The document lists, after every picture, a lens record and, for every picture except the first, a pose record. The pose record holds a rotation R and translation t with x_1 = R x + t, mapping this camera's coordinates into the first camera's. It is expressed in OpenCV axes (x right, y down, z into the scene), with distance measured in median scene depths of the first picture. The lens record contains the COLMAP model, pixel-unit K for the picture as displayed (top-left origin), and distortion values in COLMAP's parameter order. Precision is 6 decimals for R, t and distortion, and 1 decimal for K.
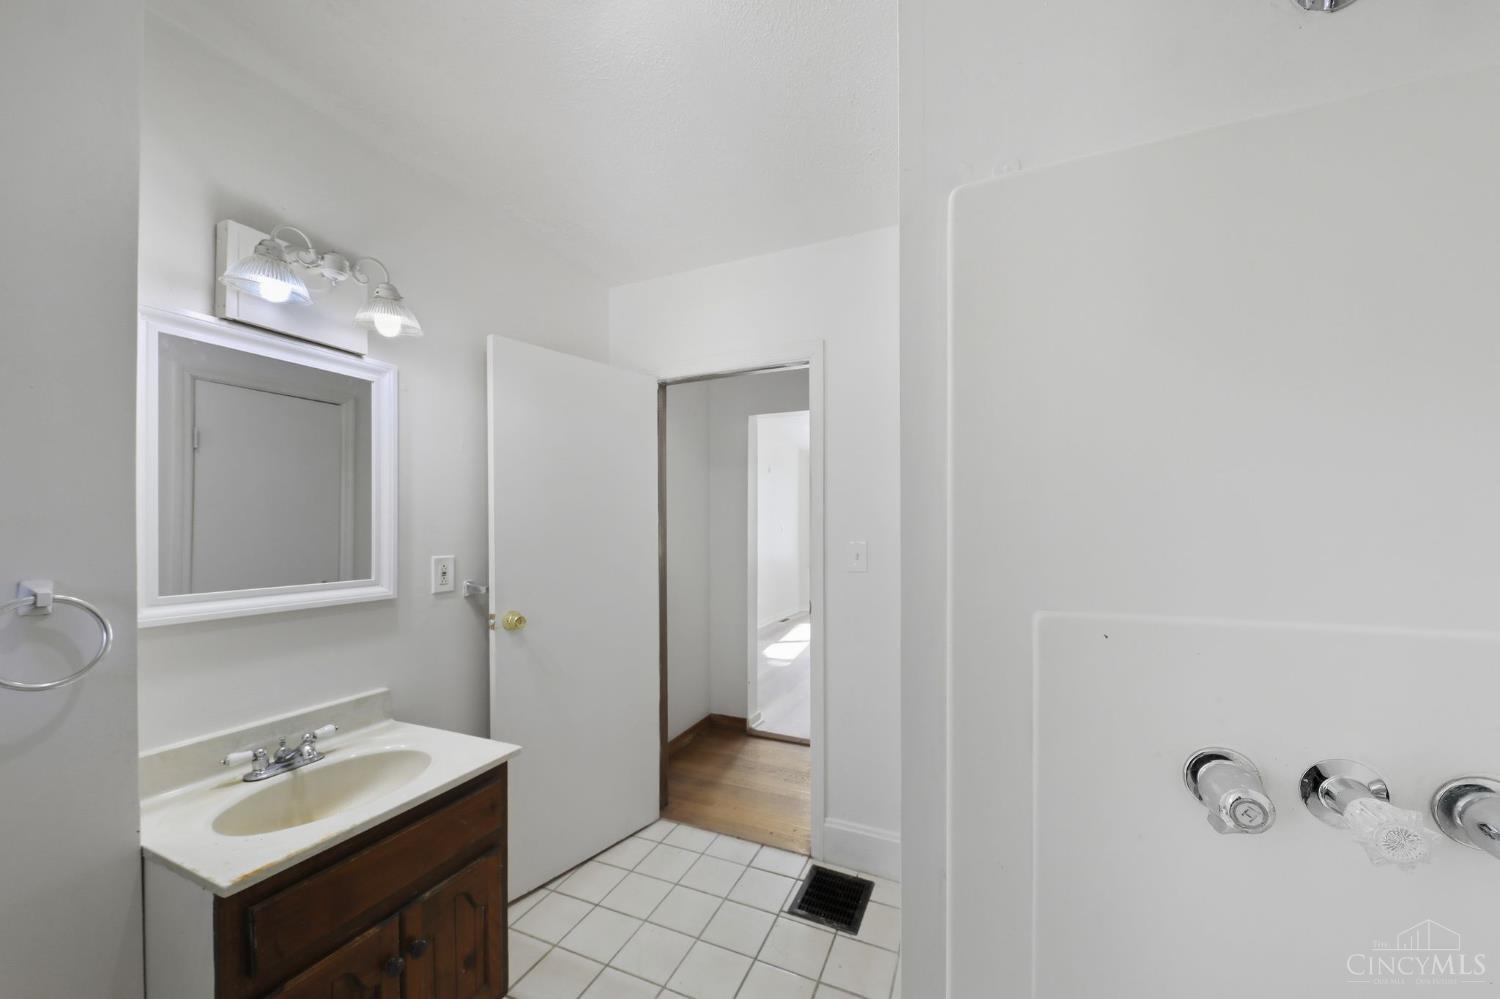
lens RADIAL K [[527.8, 0, 695.1], [0, 527.8, 531.2], [0, 0, 1]] dist [0.002053, -0.003221]
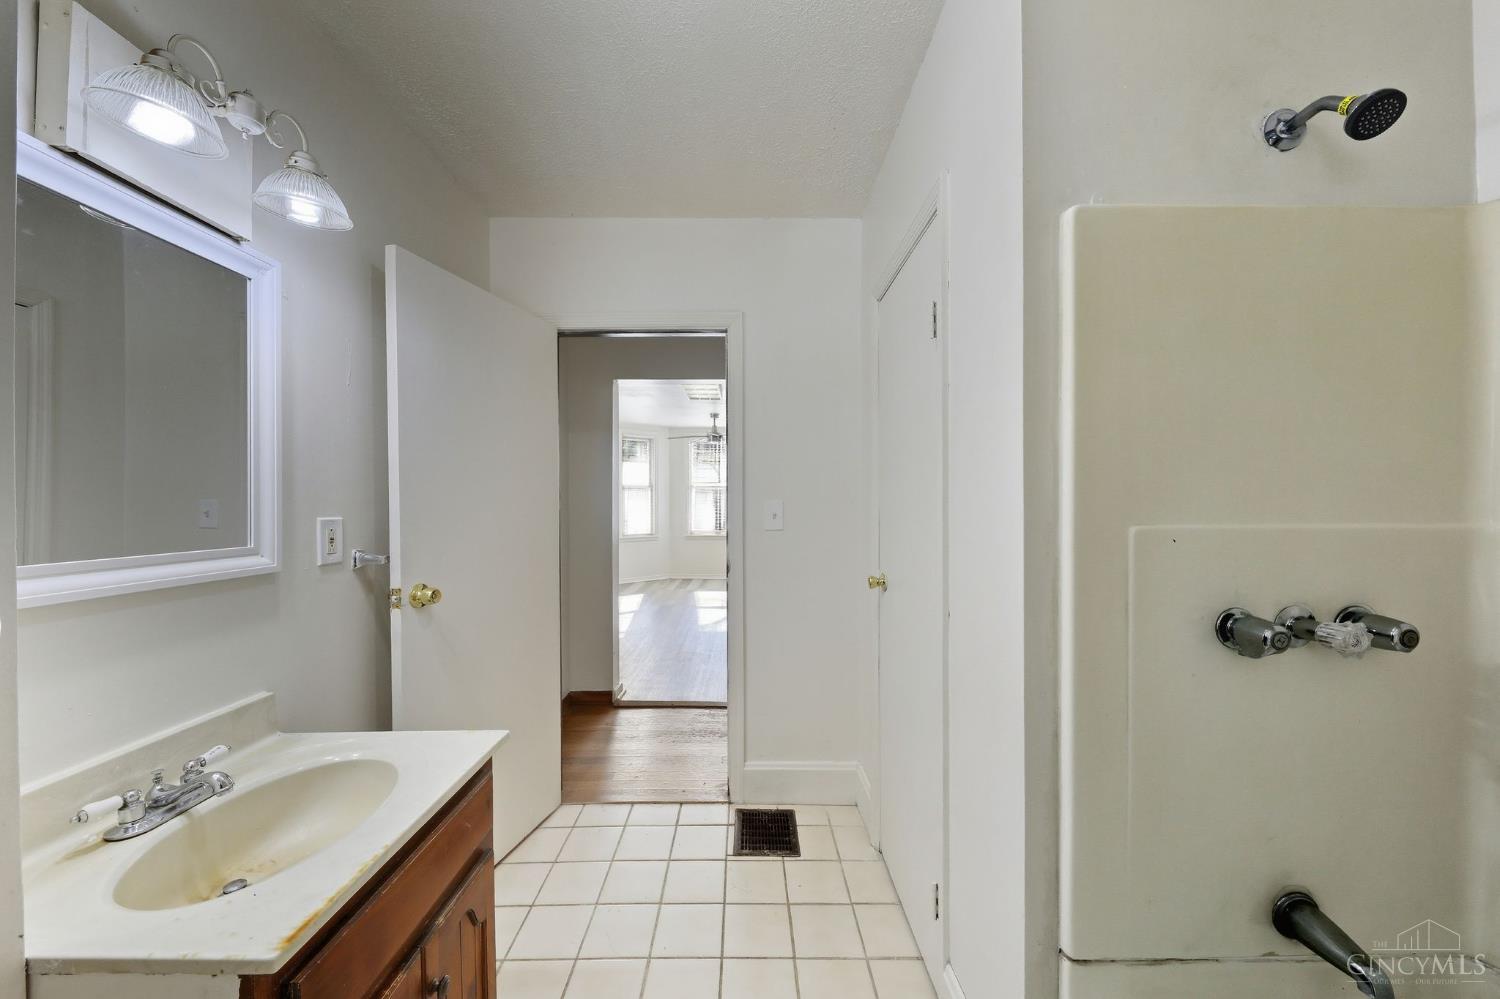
lens RADIAL K [[527.8, 0, 748.0], [0, 527.8, 502.8], [0, 0, 1]] dist [0.002053, -0.003221]
pose [[0.914201, -0.000032, 0.405260, -0.264381], [-0.000835, 0.999998, 0.001964, 0.027152], [-0.405259, -0.002134, 0.914199, 0.040909]]
